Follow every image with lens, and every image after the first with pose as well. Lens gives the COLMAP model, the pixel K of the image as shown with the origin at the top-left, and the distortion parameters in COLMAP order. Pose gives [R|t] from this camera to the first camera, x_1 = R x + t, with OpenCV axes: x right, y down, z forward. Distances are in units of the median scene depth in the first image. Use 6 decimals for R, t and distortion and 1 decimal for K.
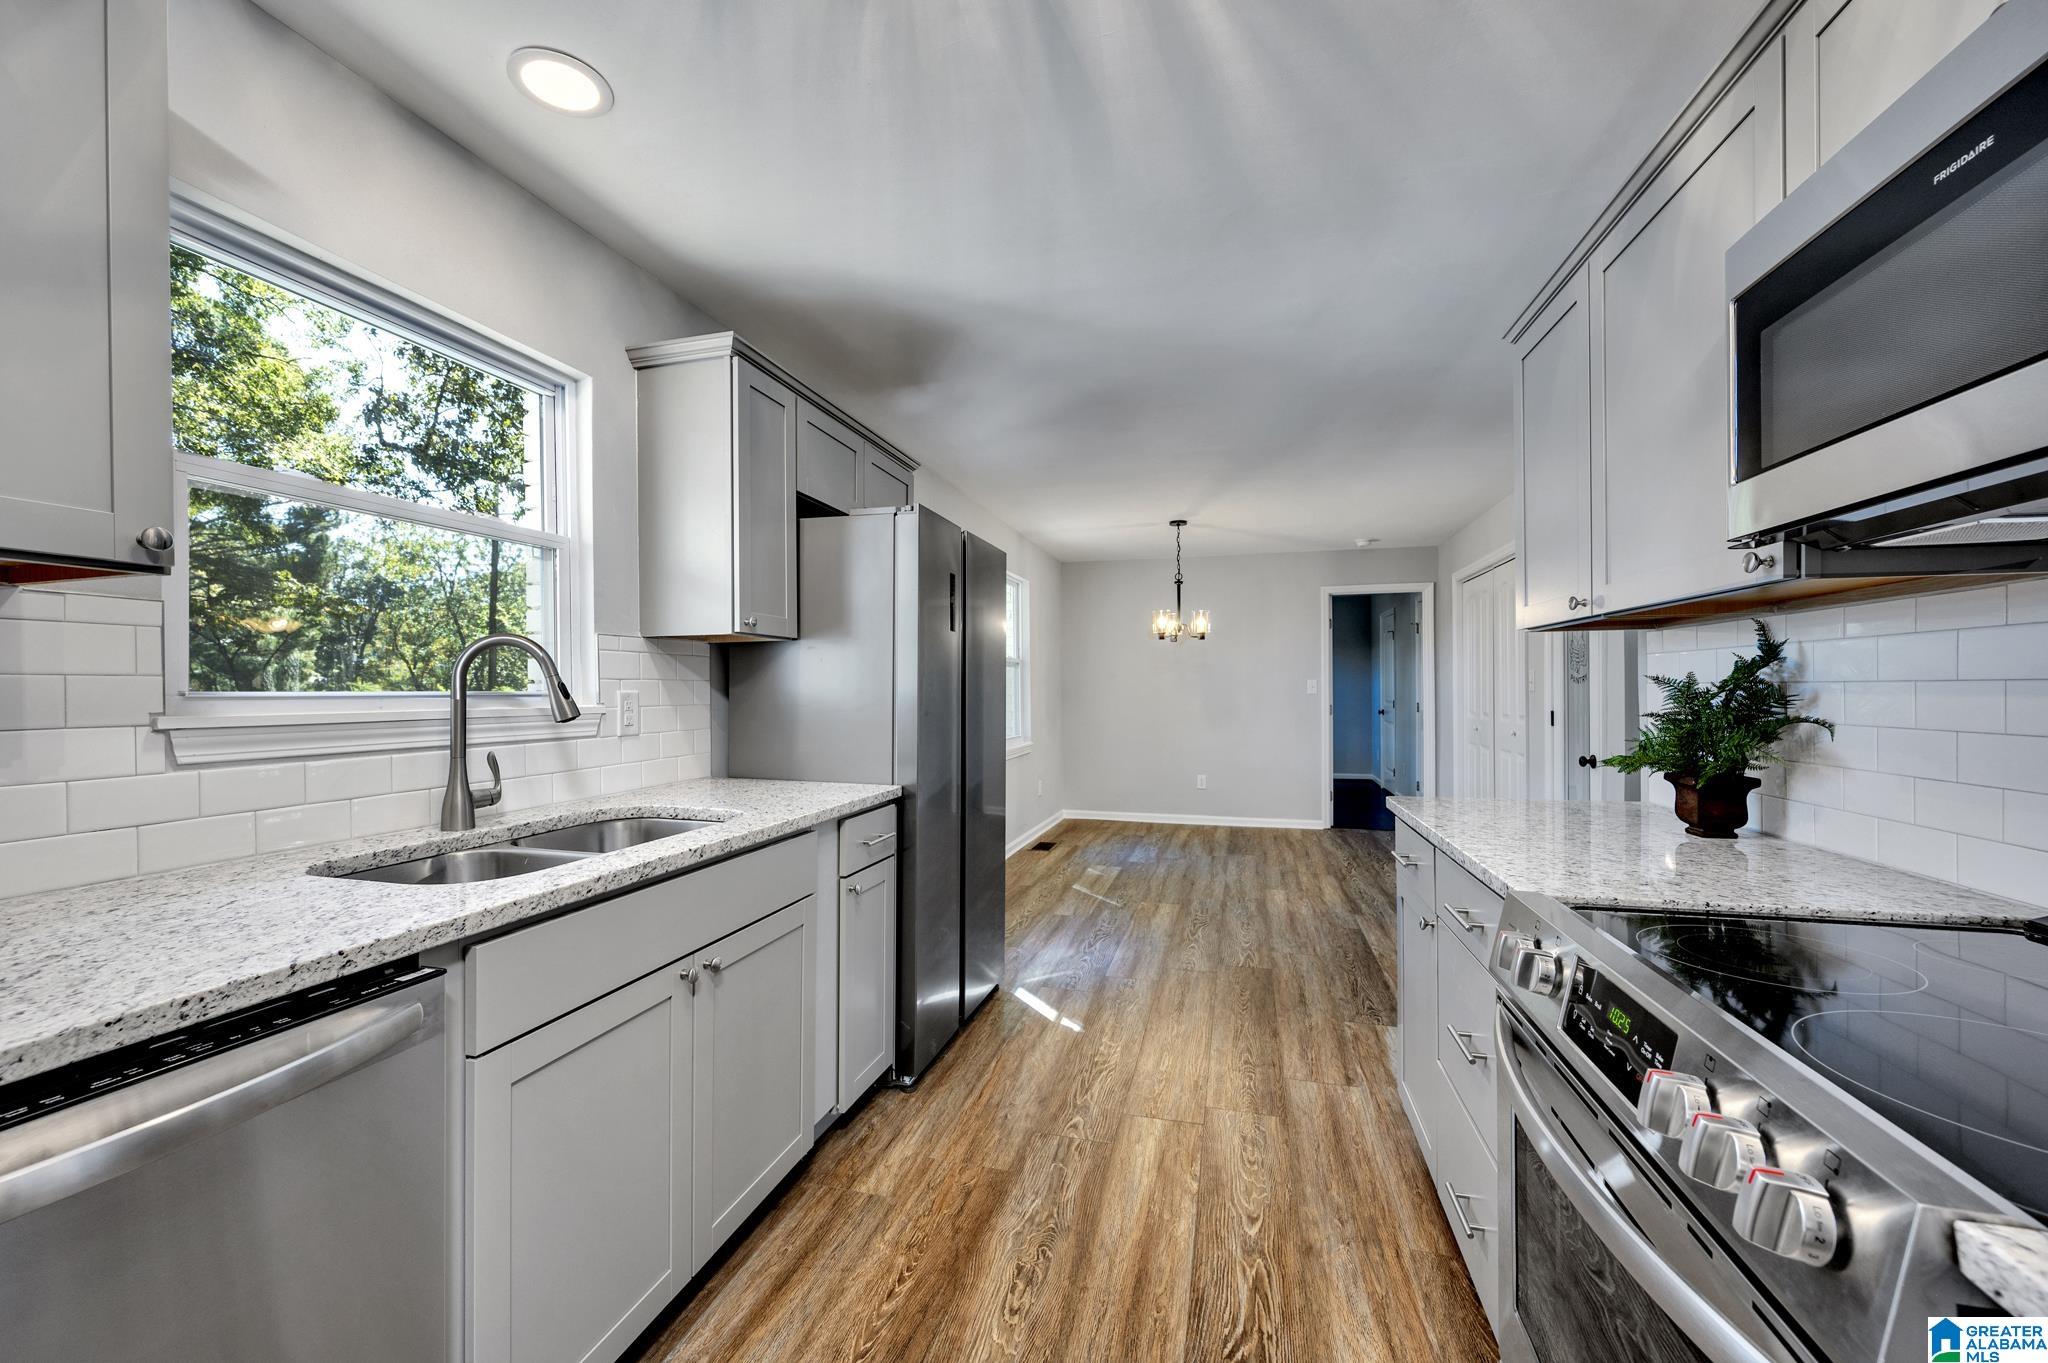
lens RADIAL K [[805.0, 0, 1024.2], [0, 805.0, 688.2], [0, 0, 1]] dist [-0.001821, 0.000206]
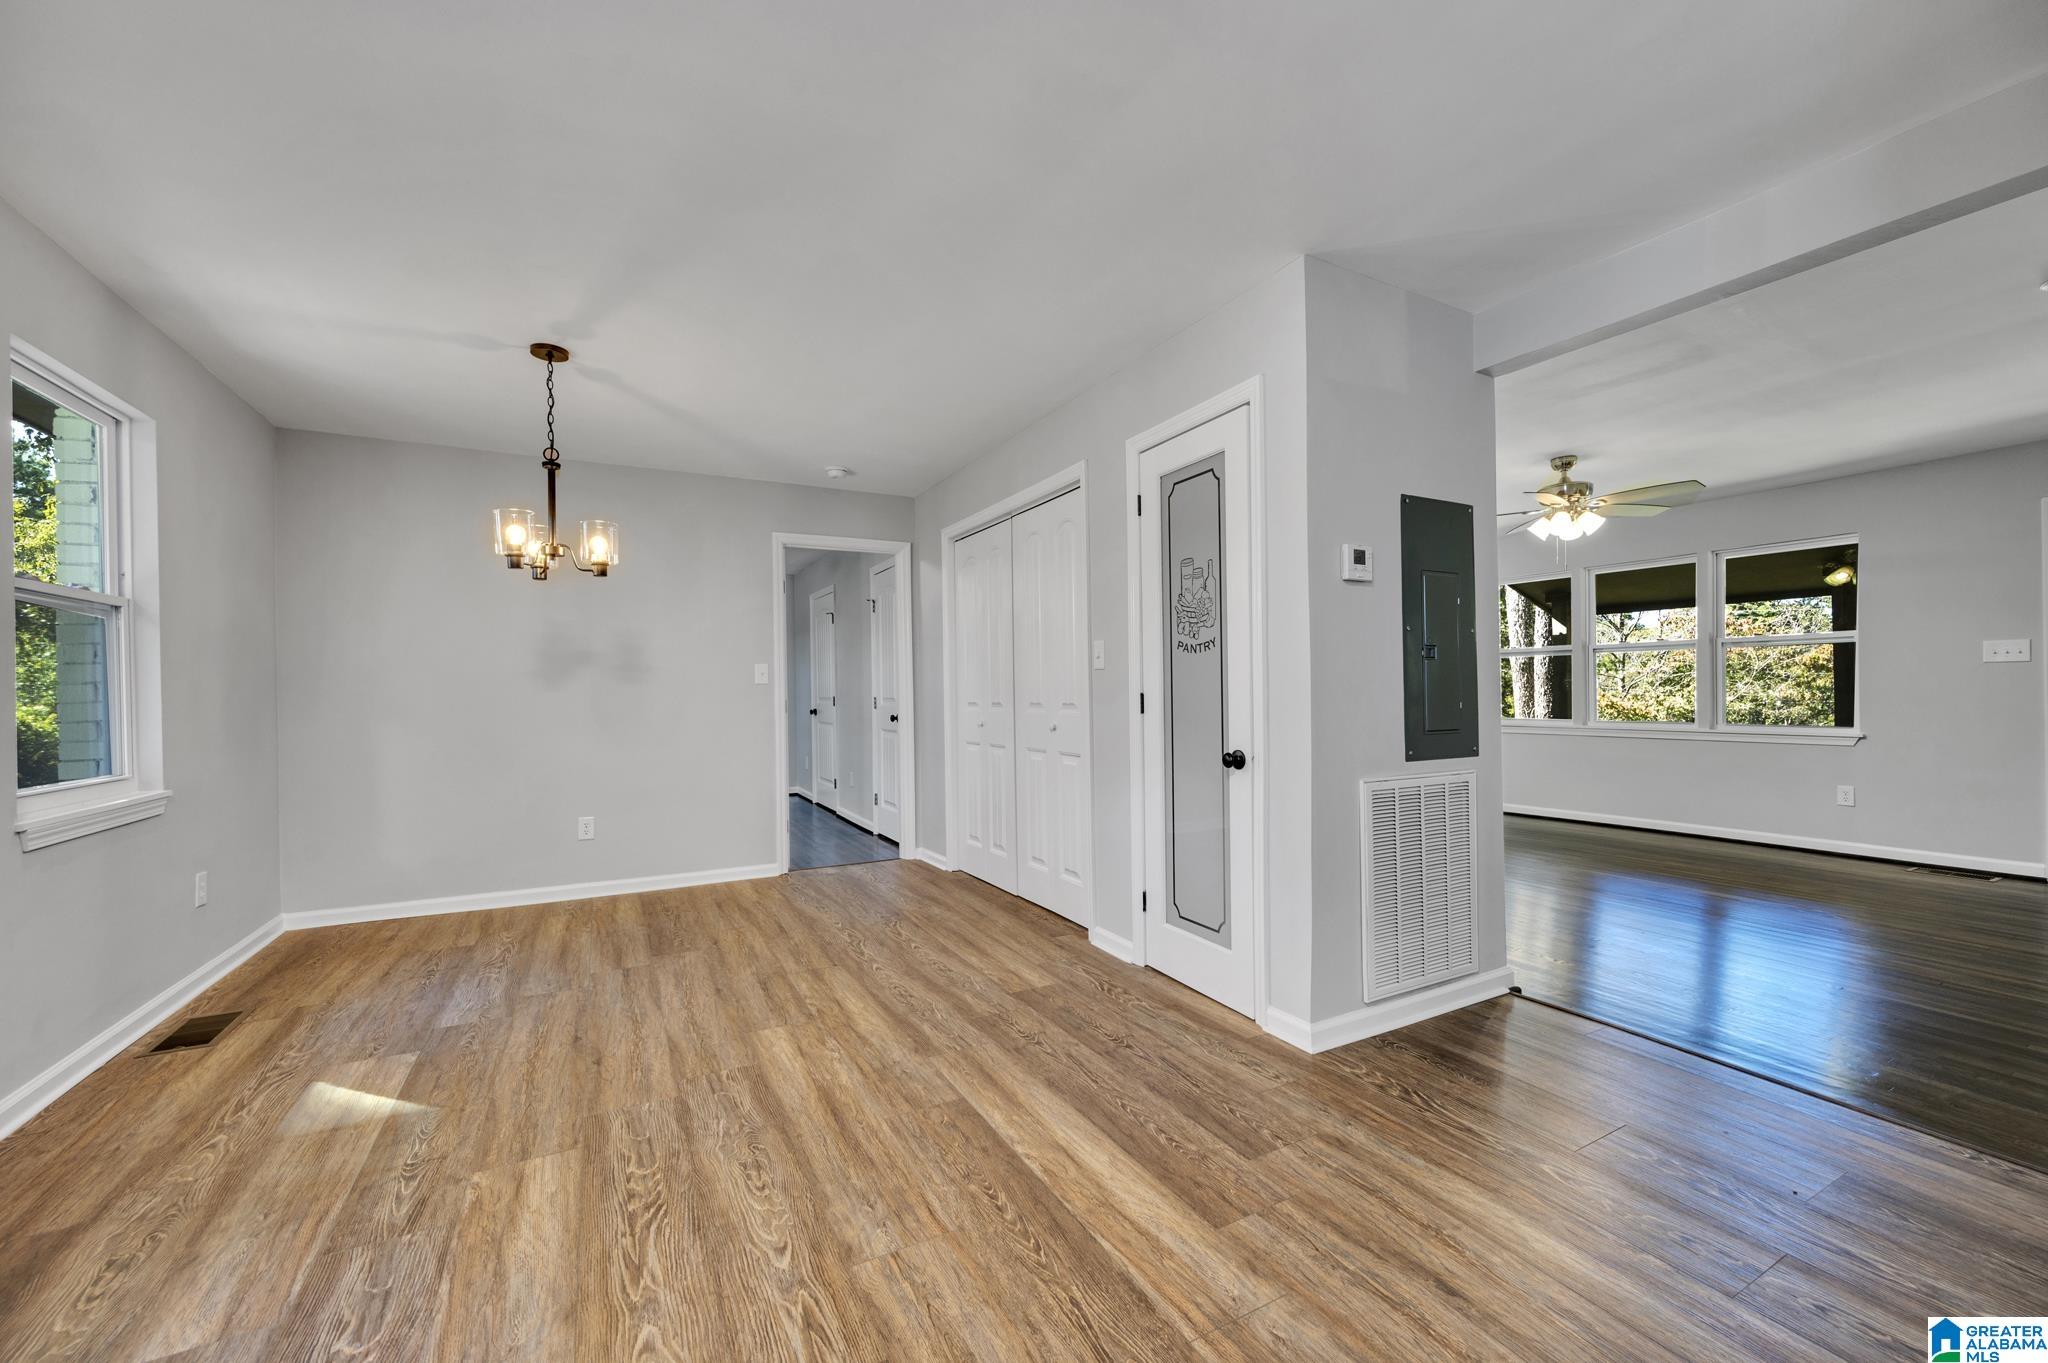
lens RADIAL K [[805.0, 0, 1027.7], [0, 805.0, 690.0], [0, 0, 1]] dist [-0.001821, 0.000206]
pose [[0.728283, -0.004831, 0.685259, 0.058569], [0.008443, 0.999963, -0.001923, 0.019991], [-0.685224, 0.007186, 0.728297, 0.411259]]
